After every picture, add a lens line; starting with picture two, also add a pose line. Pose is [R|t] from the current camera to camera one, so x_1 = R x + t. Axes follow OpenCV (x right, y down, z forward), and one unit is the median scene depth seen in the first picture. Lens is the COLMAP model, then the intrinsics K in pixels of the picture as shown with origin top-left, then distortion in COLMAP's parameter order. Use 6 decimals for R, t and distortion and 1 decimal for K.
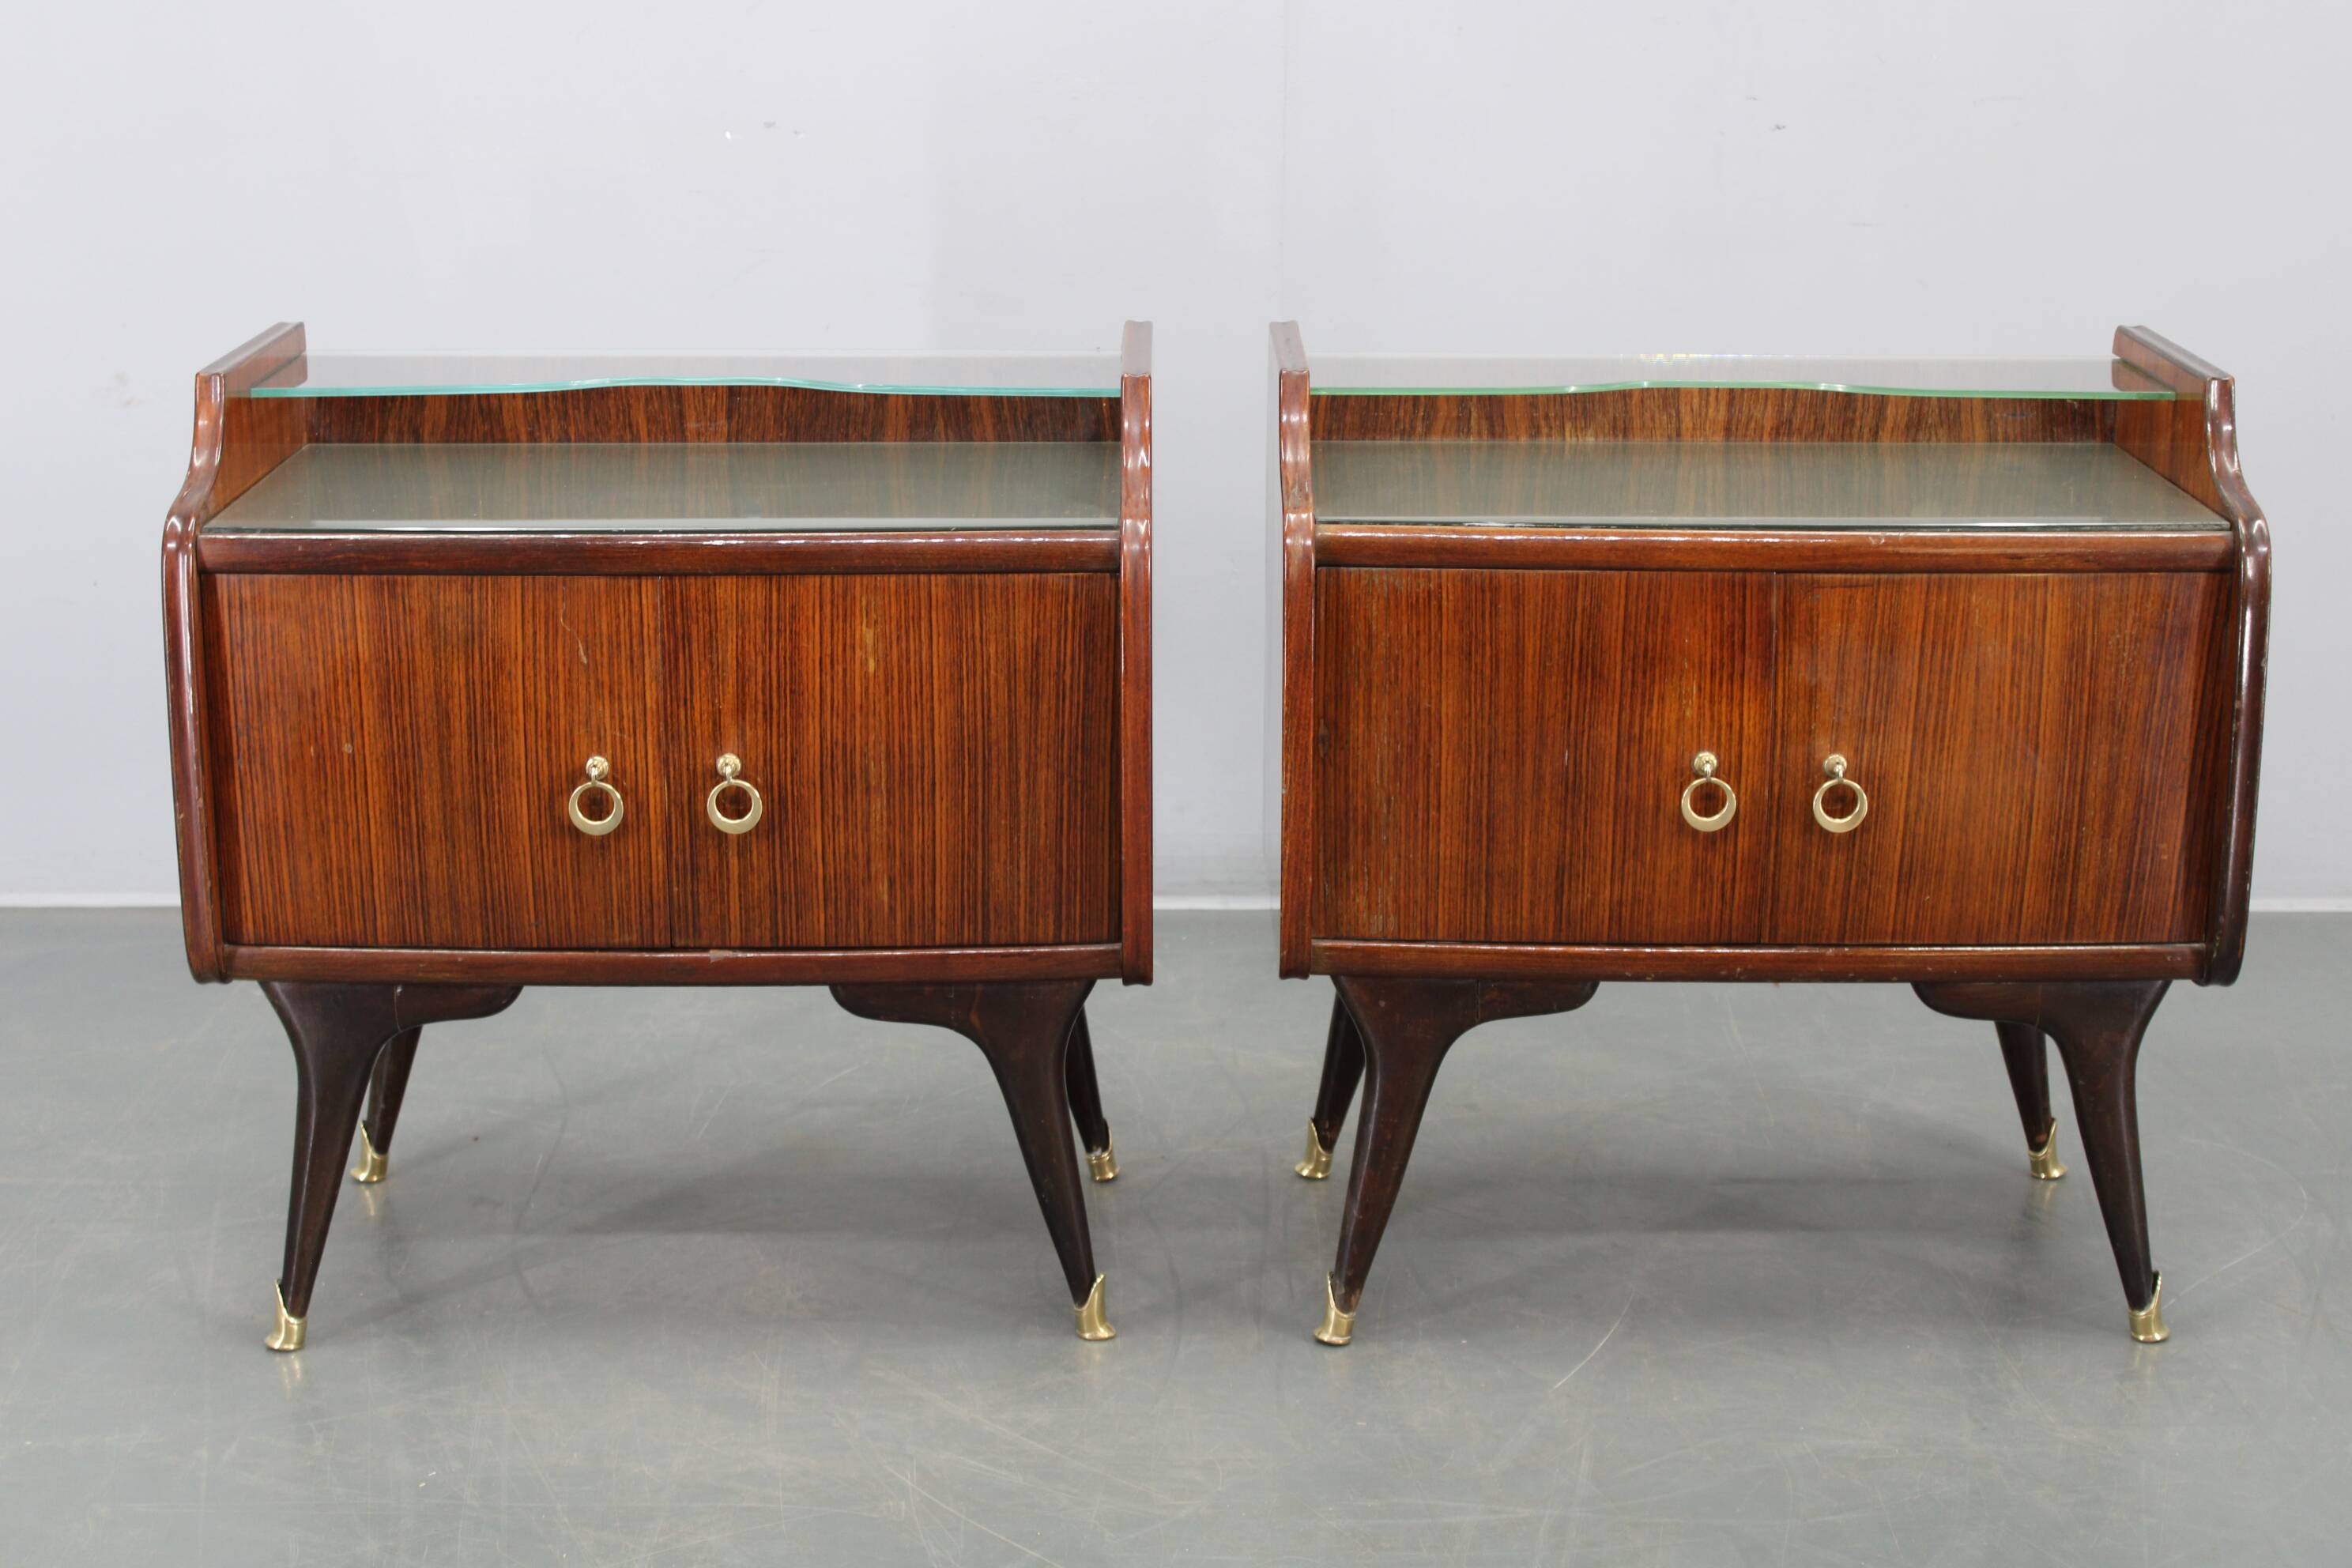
lens RADIAL K [[3766.6, 0, 1176.0], [0, 3766.6, 784.0], [0, 0, 1]] dist [-0.028055, 0.076202]
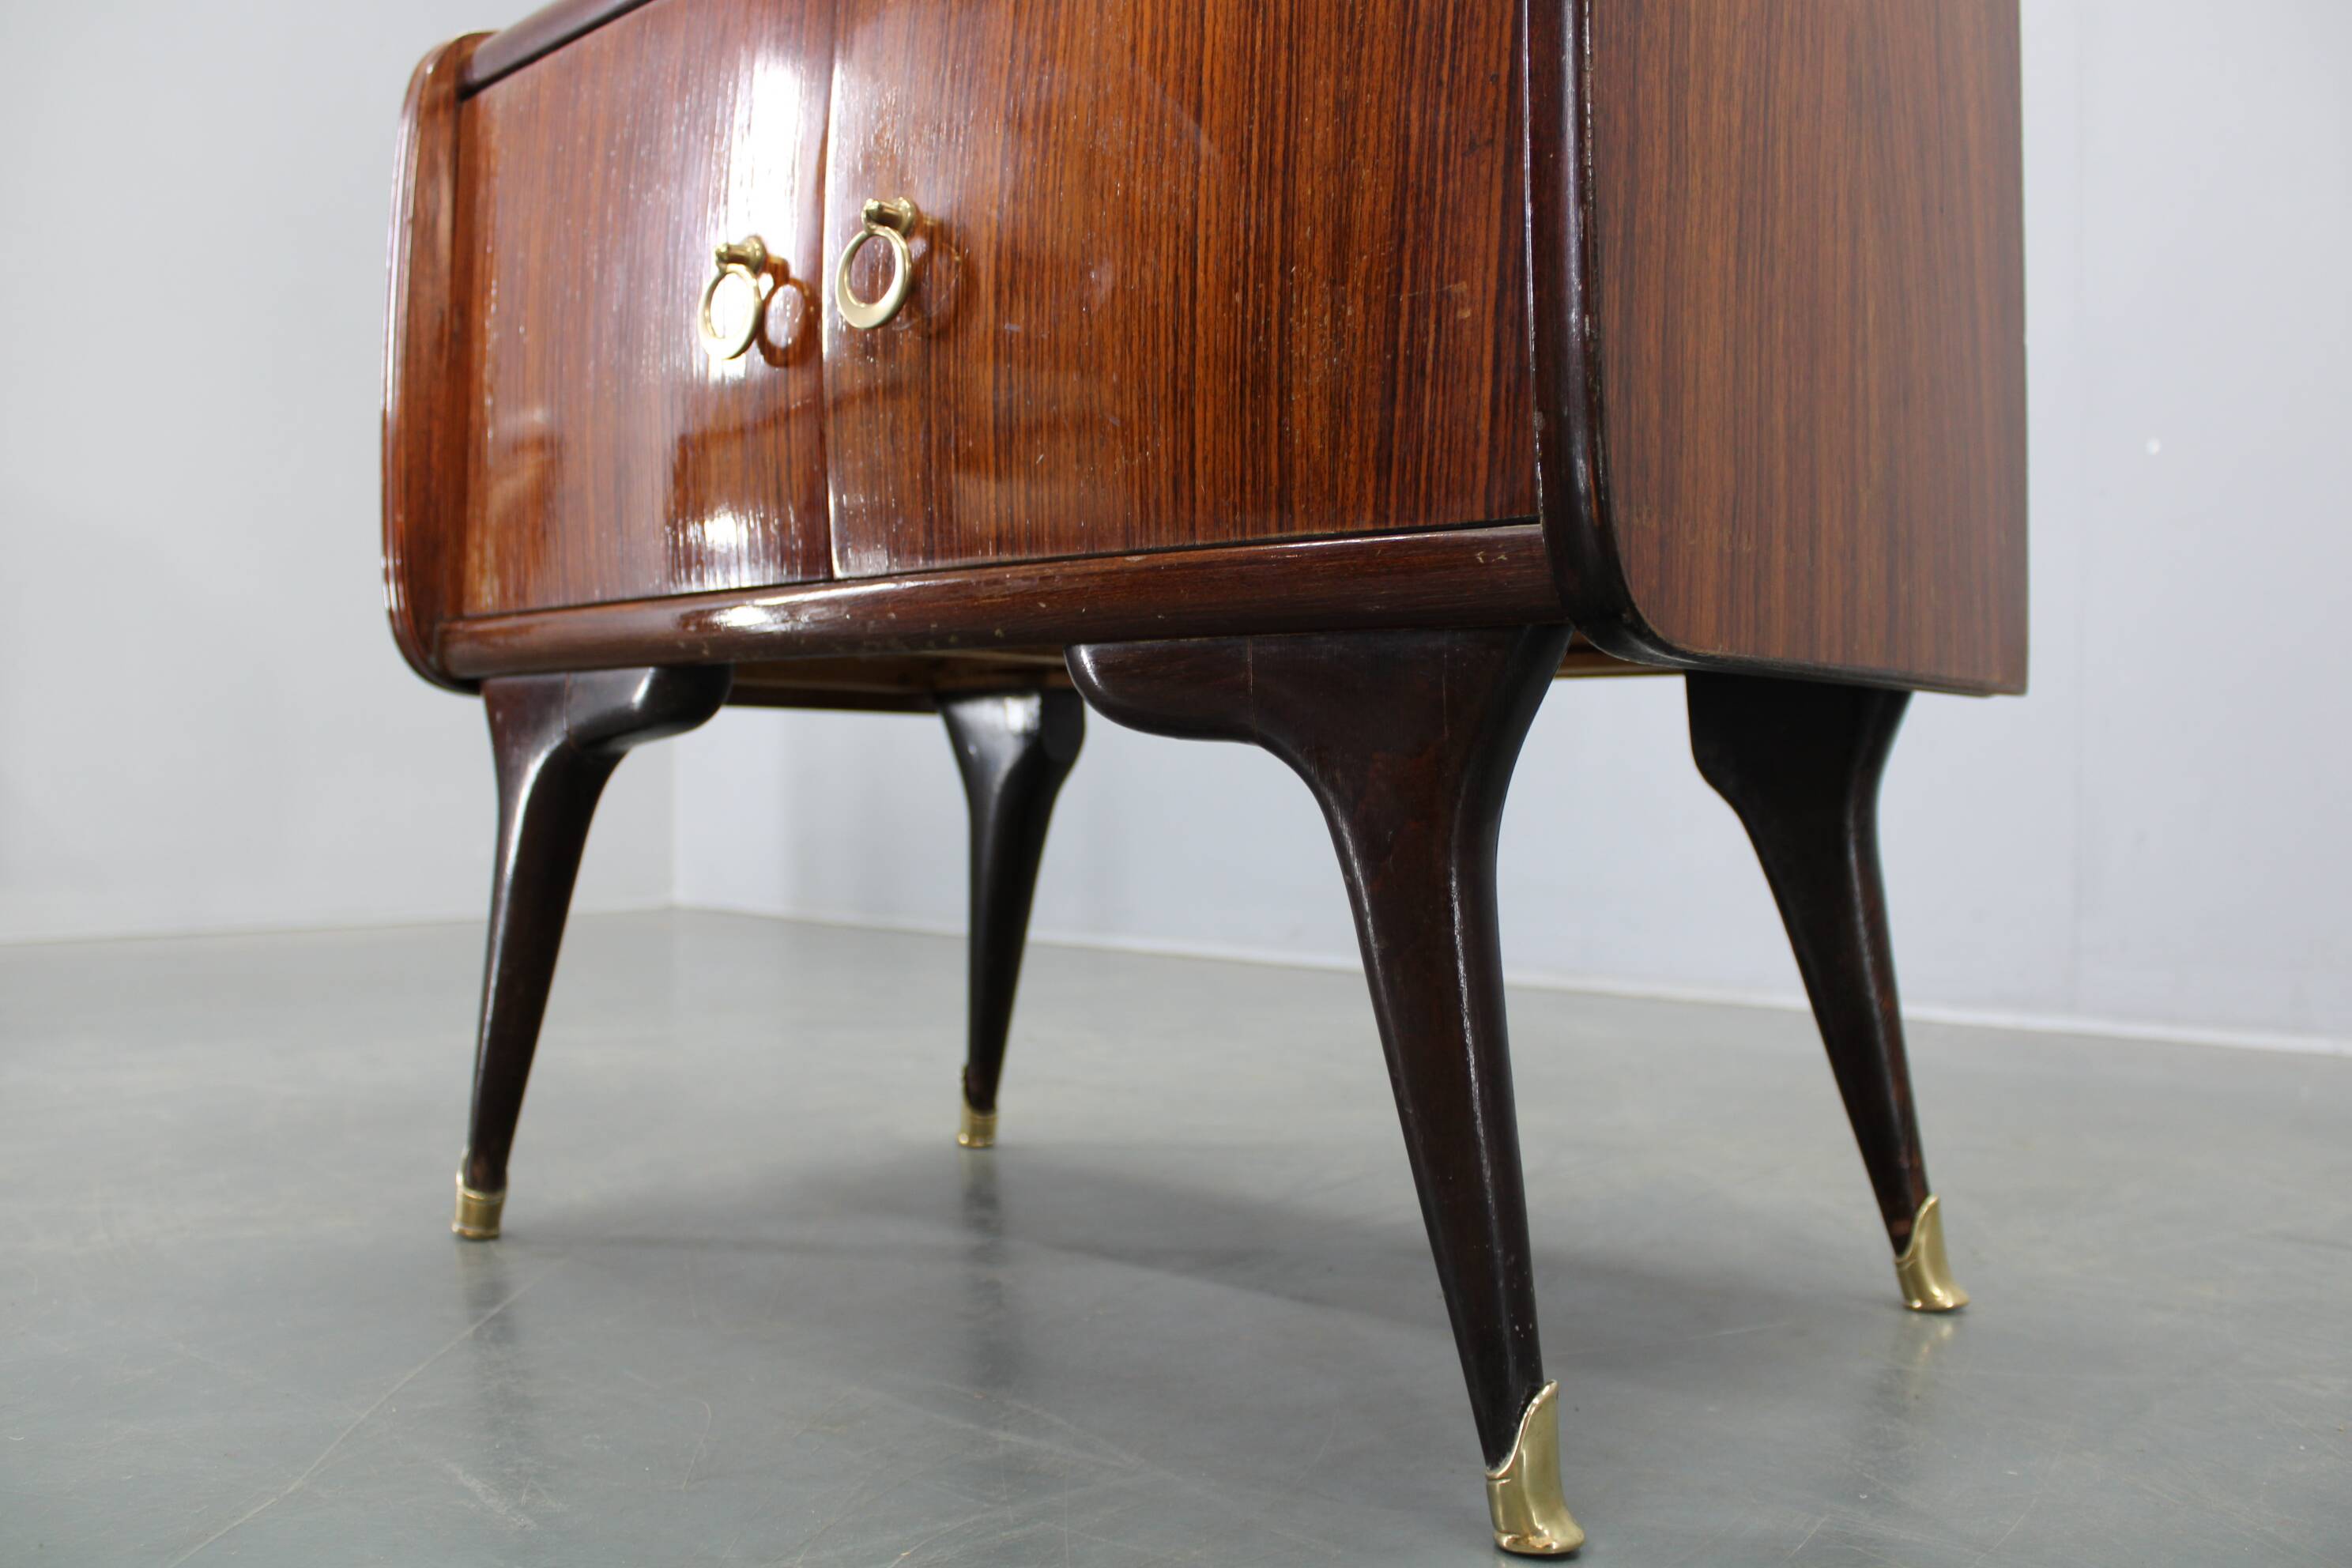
lens RADIAL K [[1932.8, 0, 1176.0], [0, 1932.8, 784.0], [0, 0, 1]] dist [-0.132329, 0.001109]
pose [[0.763680, 0.005874, -0.645568, 0.381688], [-0.164851, 0.968584, -0.186199, 0.117486], [0.624193, 0.248619, 0.740656, 0.843287]]
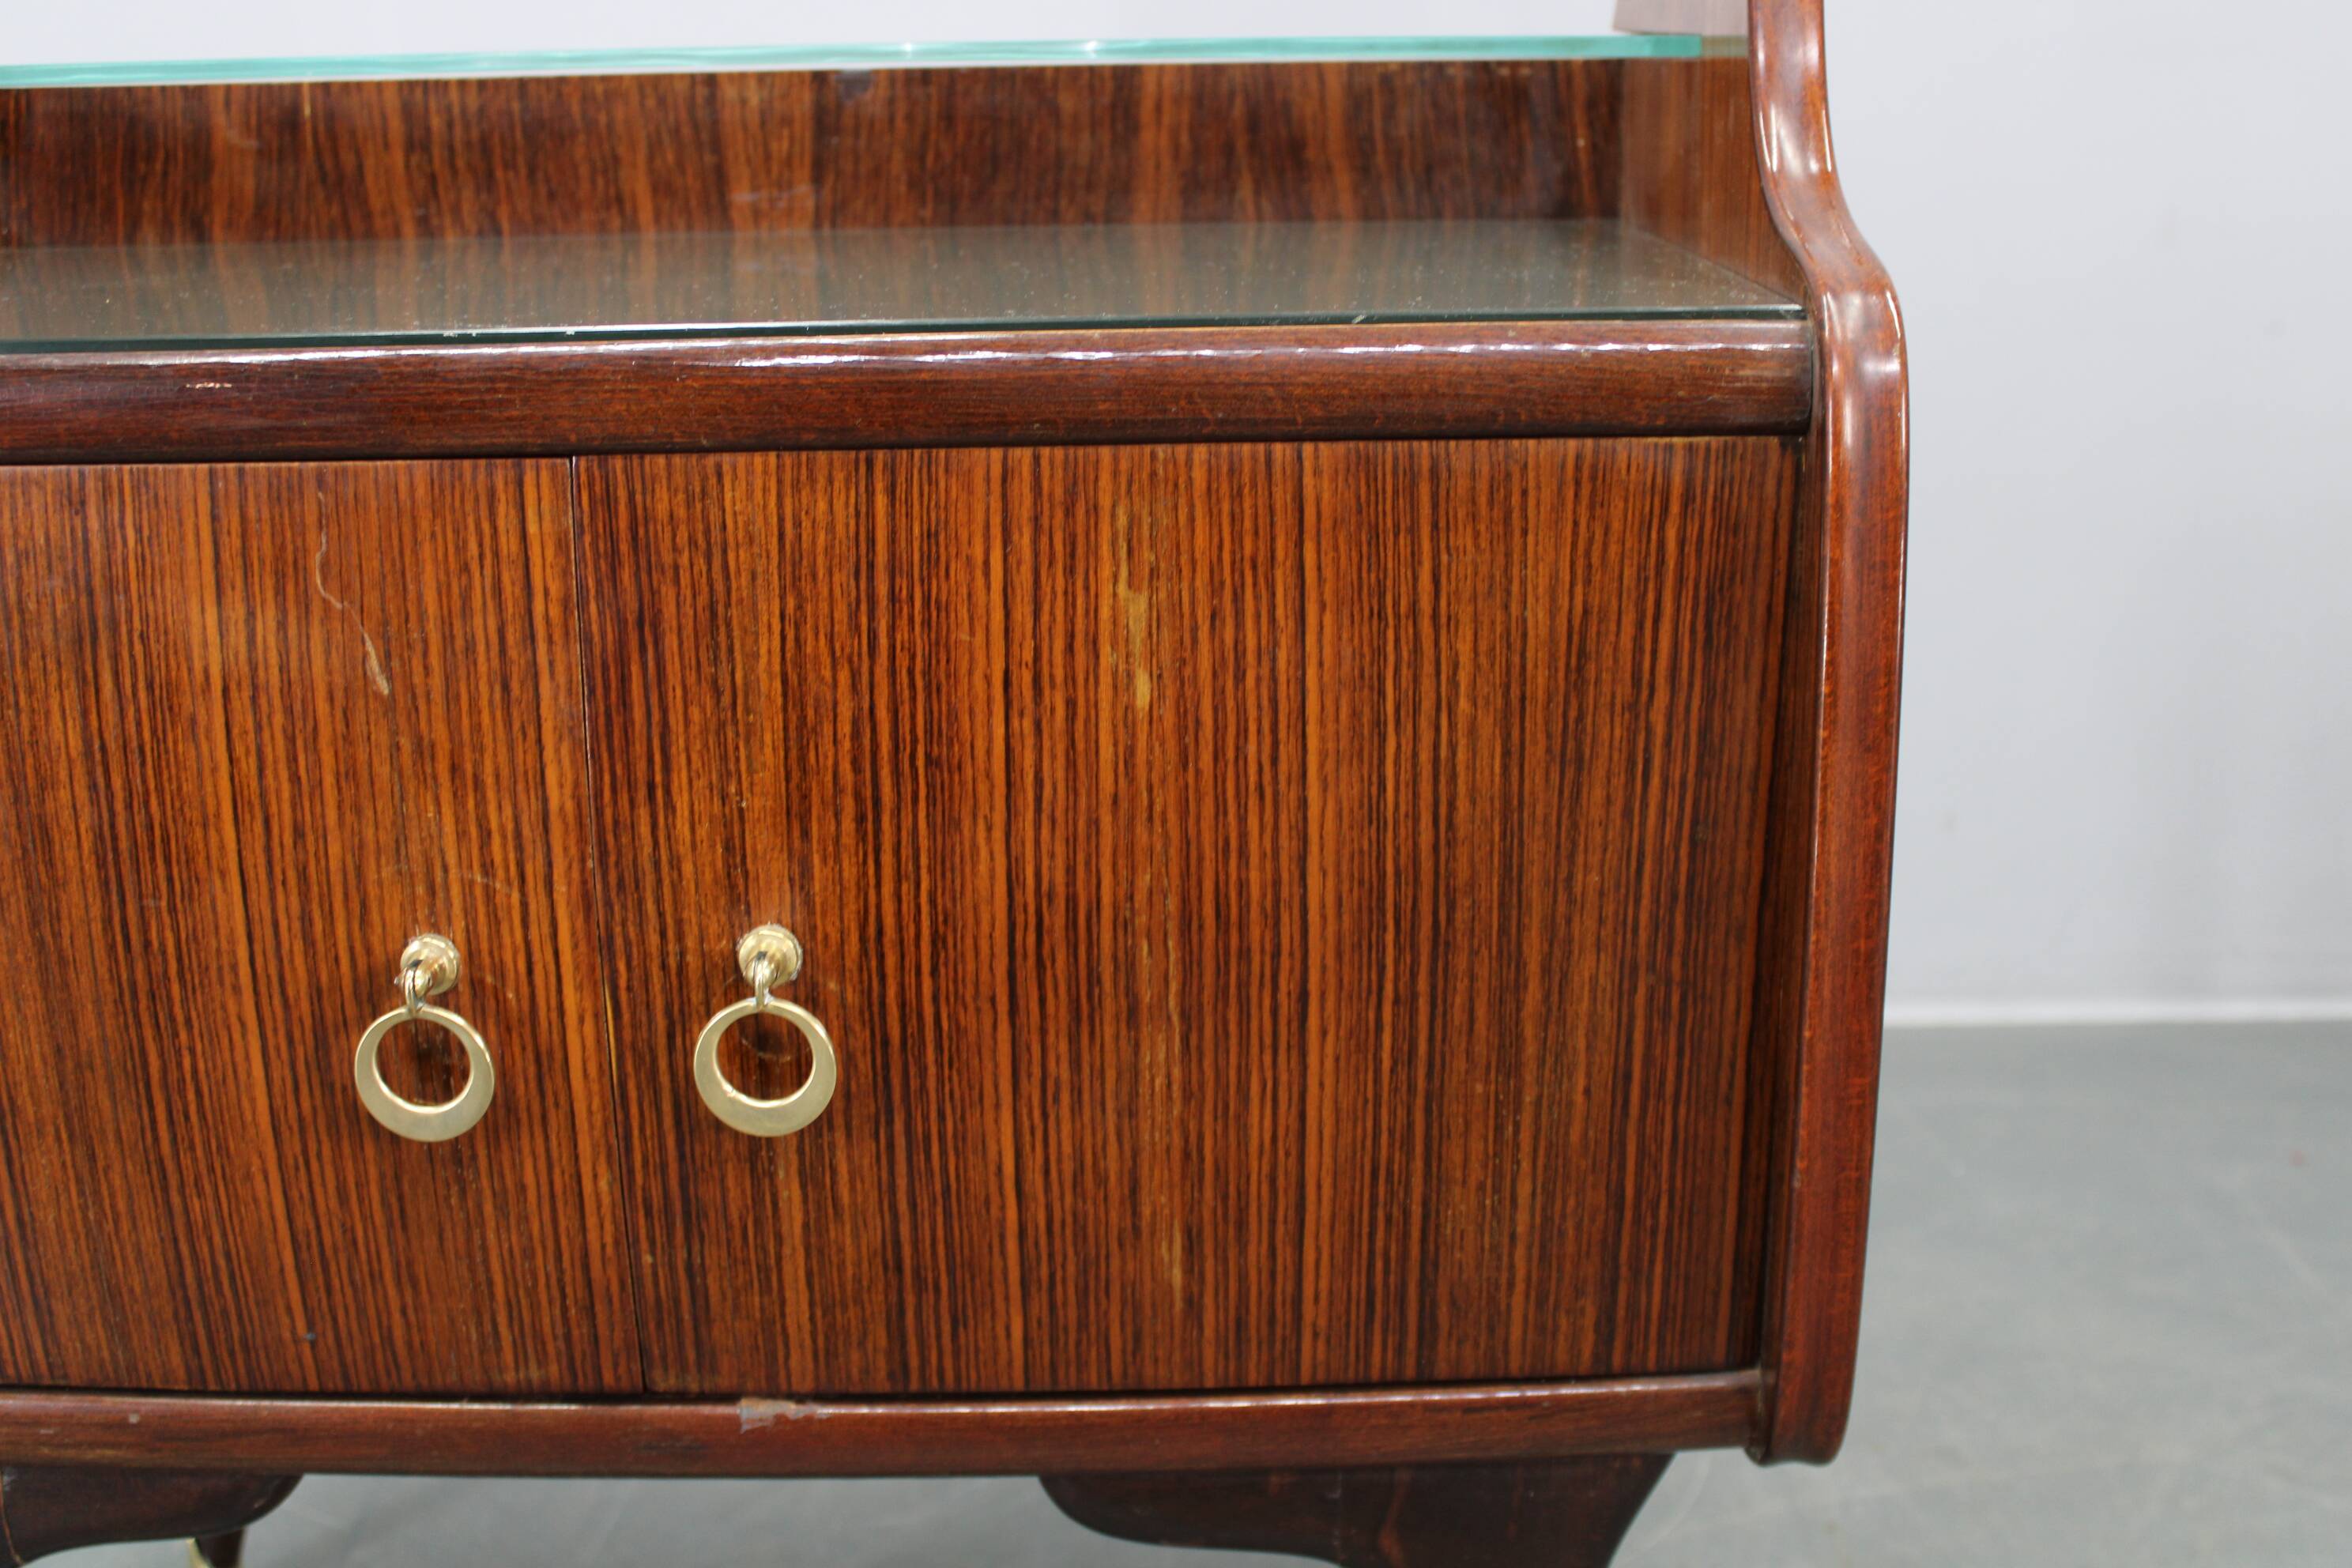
lens RADIAL K [[2609.3, 0, 1176.0], [0, 2609.3, 784.0], [0, 0, 1]] dist [-0.072021, 0.015875]
pose [[0.999522, -0.009218, -0.029523, -0.069312], [0.009830, 0.999739, 0.020645, -0.027305], [0.029325, -0.020925, 0.999351, 0.734790]]
